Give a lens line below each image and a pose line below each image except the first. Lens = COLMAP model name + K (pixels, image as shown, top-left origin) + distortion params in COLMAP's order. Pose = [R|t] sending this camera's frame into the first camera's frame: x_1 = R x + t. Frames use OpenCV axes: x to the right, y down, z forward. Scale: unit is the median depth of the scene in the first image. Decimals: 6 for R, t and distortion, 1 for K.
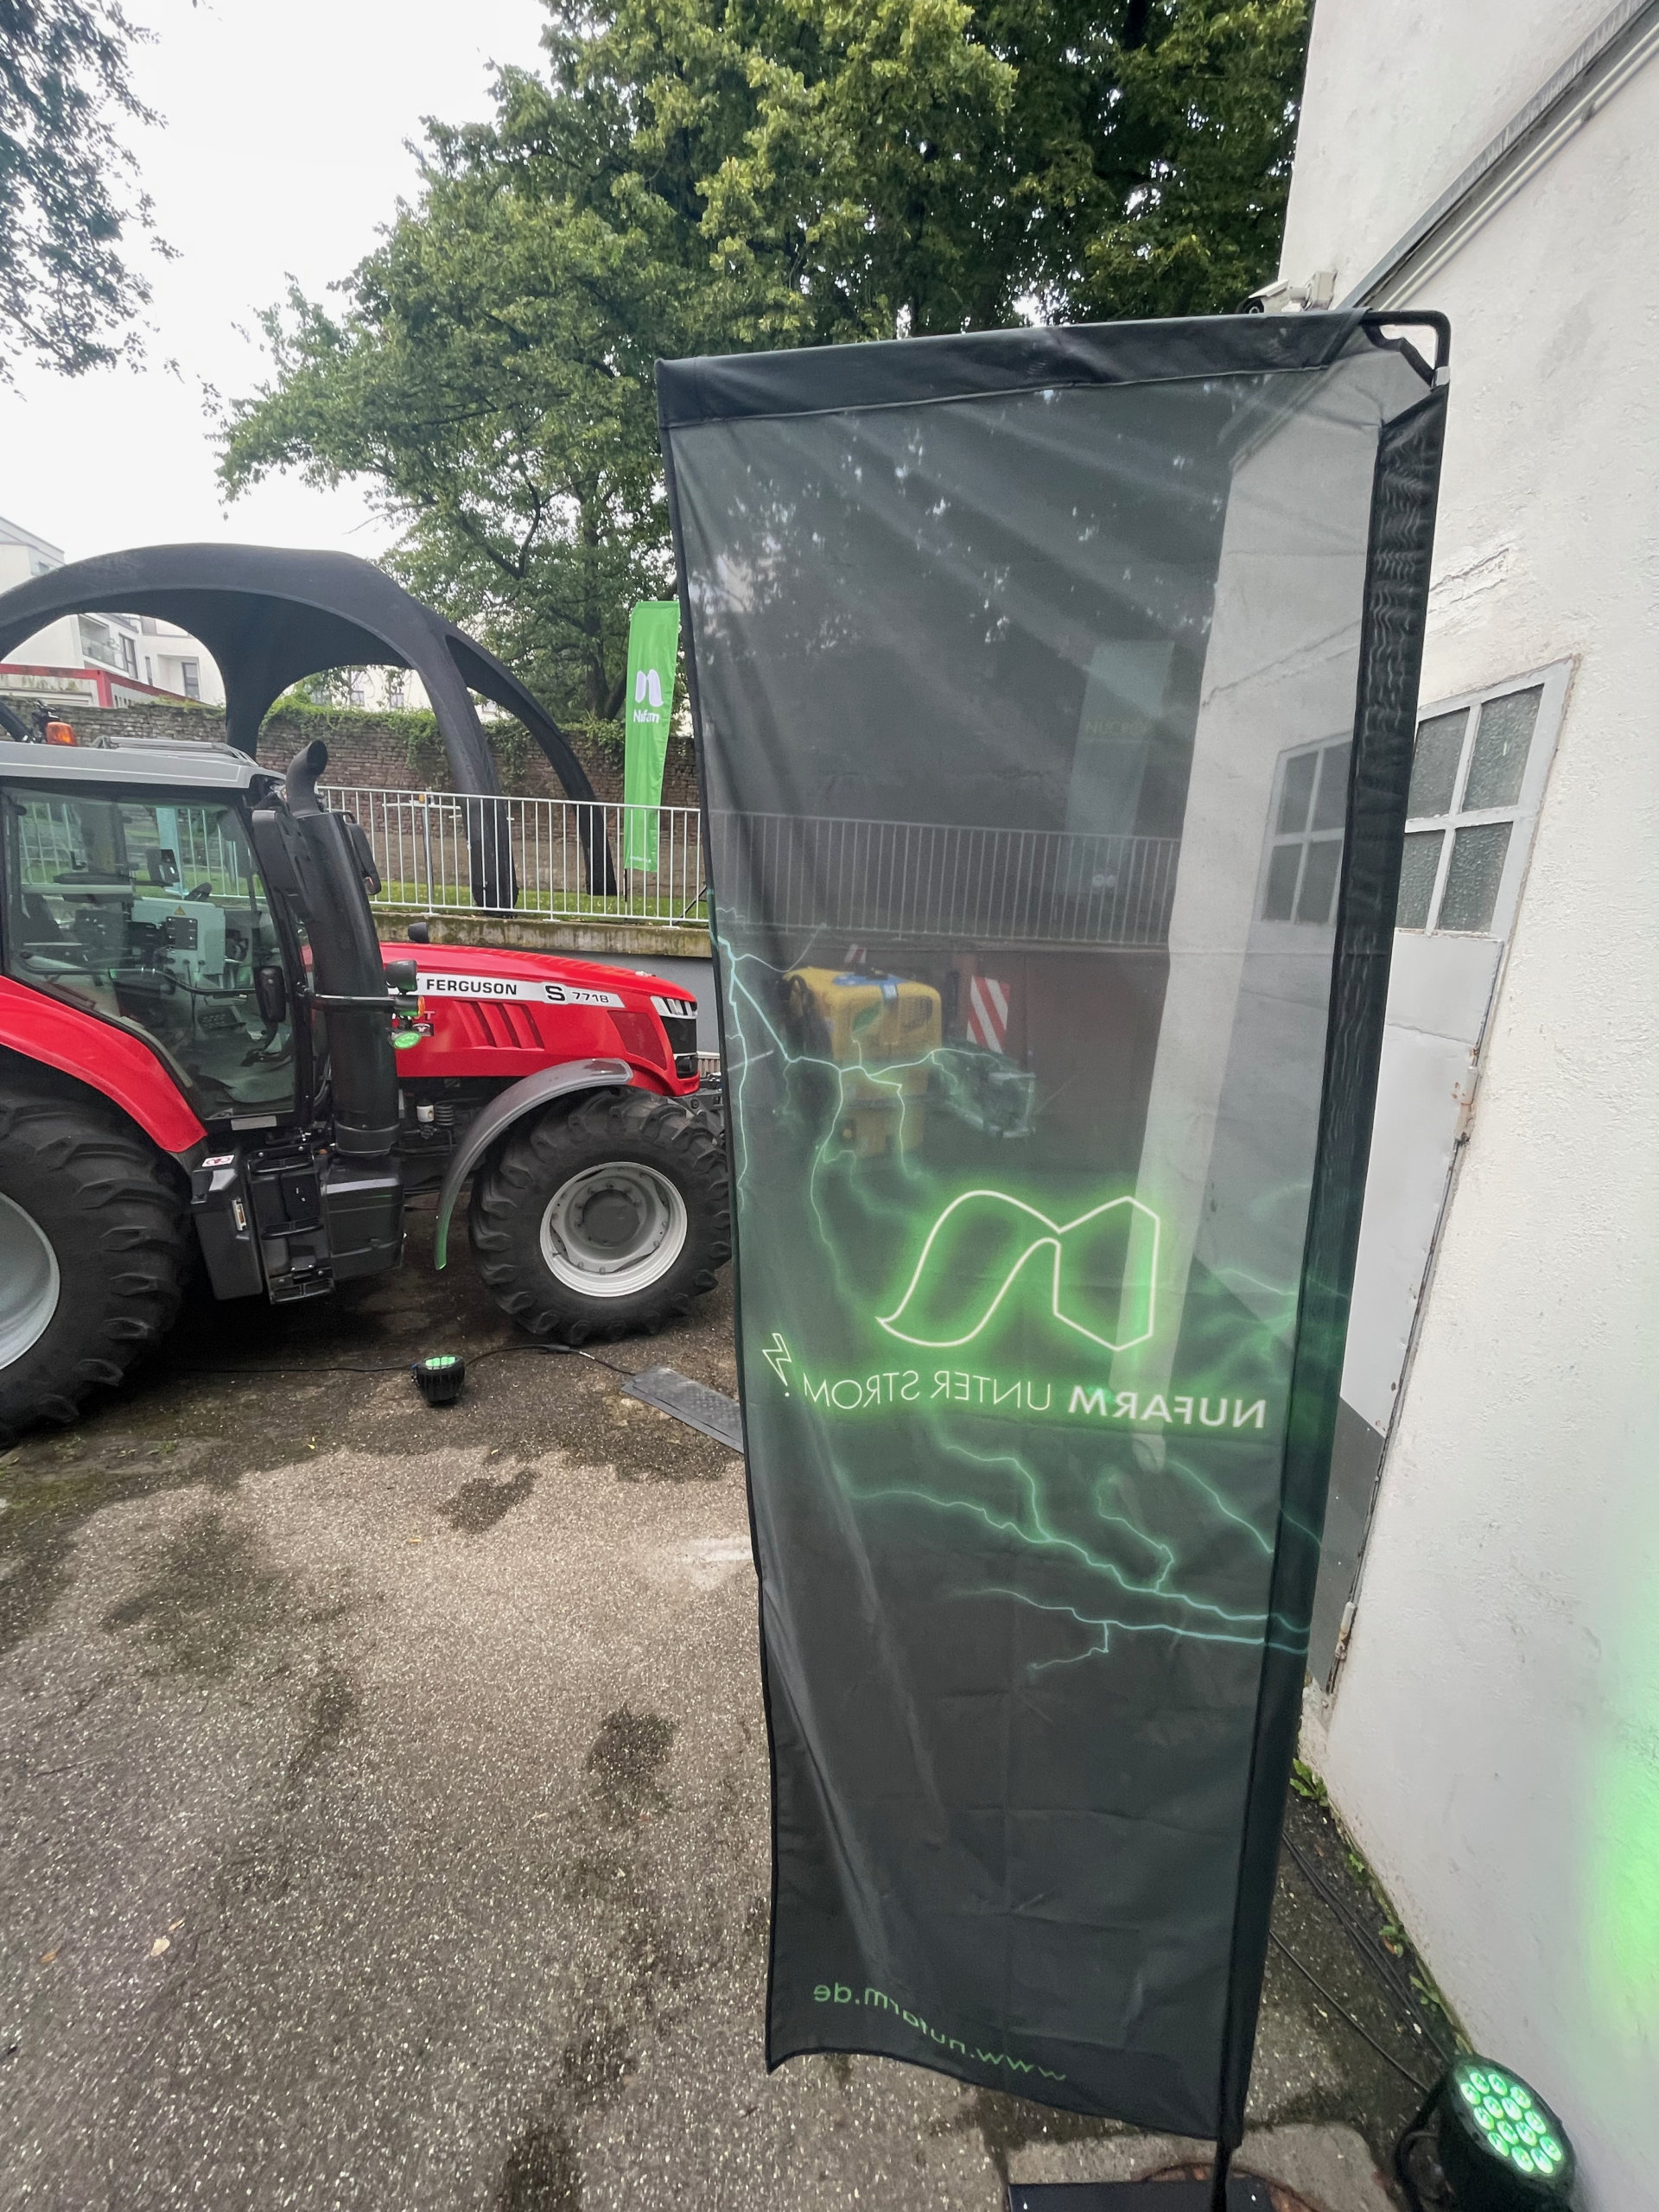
lens RADIAL K [[892.2, 0, 826.1], [0, 892.2, 1108.8], [0, 0, 1]] dist [-0.005541, 0.000373]
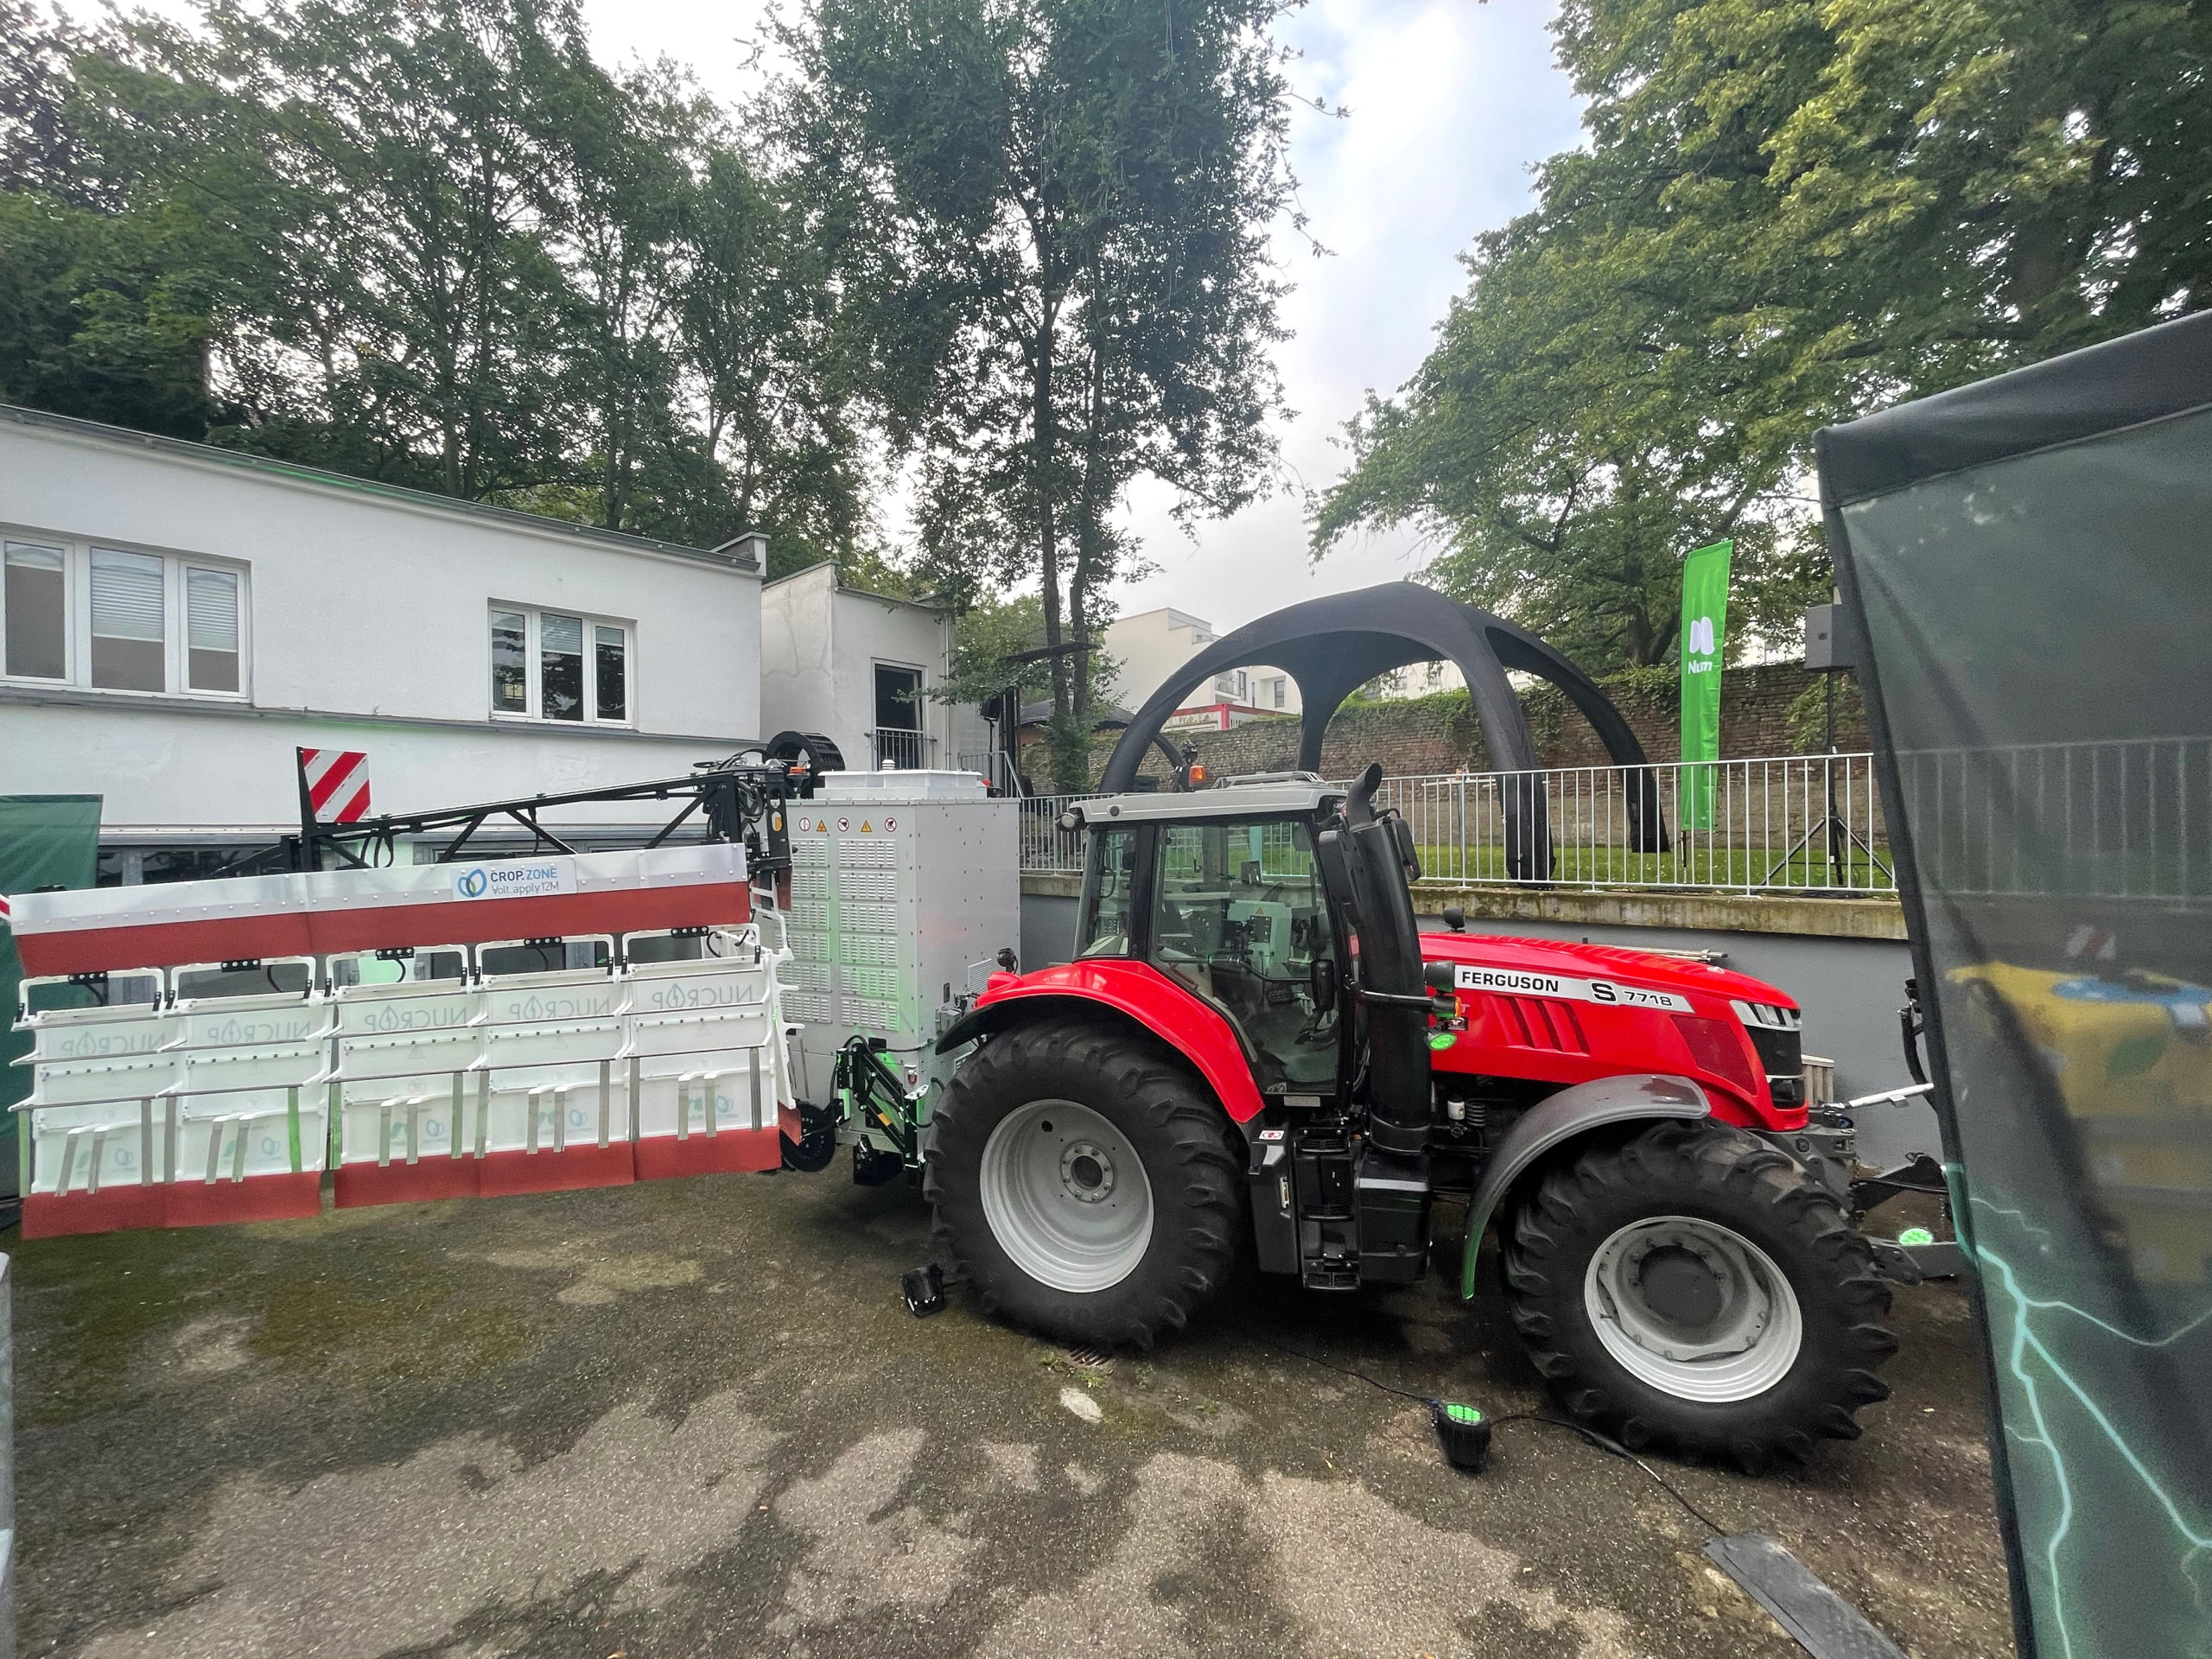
lens RADIAL K [[889.1, 0, 1112.8], [0, 889.1, 830.4], [0, 0, 1]] dist [-0.002607, 0.001073]
pose [[0.709576, -0.064701, -0.701652, -0.020104], [-0.114368, 0.971996, -0.205289, -0.050488], [0.695285, 0.225914, 0.682306, 0.020271]]
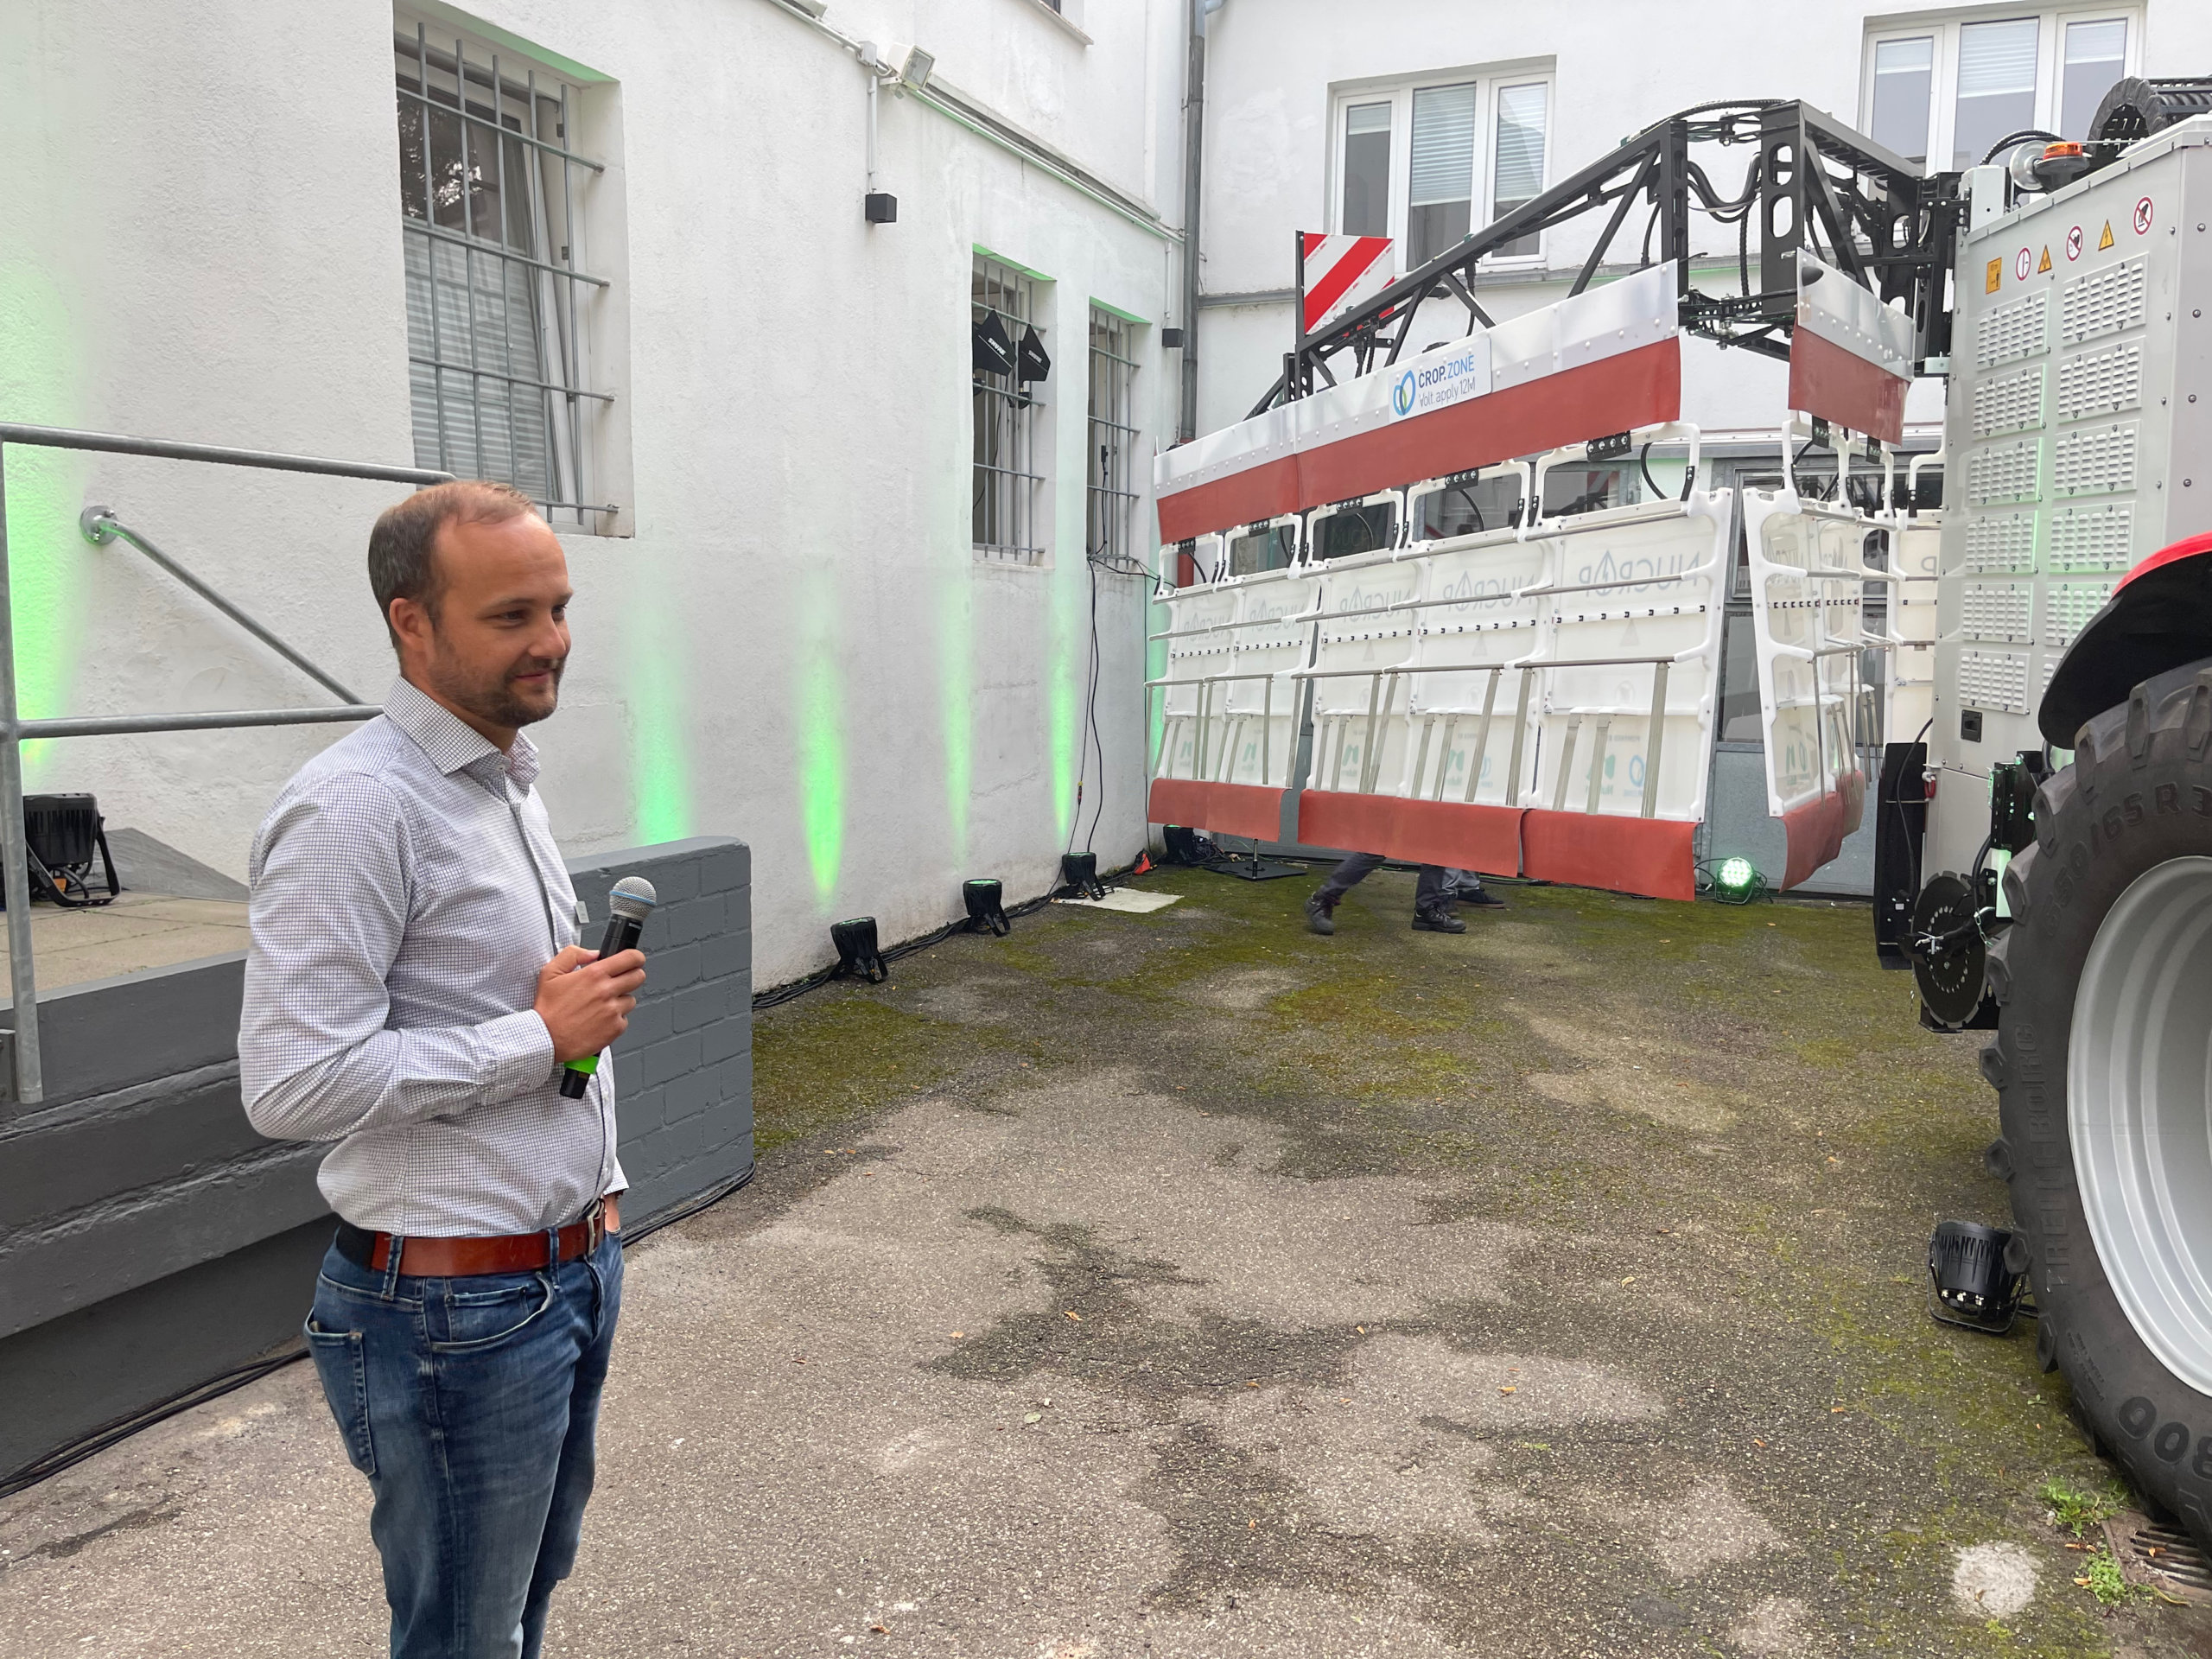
lens RADIAL K [[1669.6, 0, 1102.7], [0, 1669.6, 828.5], [0, 0, 1]] dist [0.081956, -0.111864]
pose [[-0.451882, 0.048564, -0.890755, 0.012738], [-0.249509, 0.951785, 0.178468, 0.021620], [0.856474, 0.302898, -0.417978, 0.601479]]
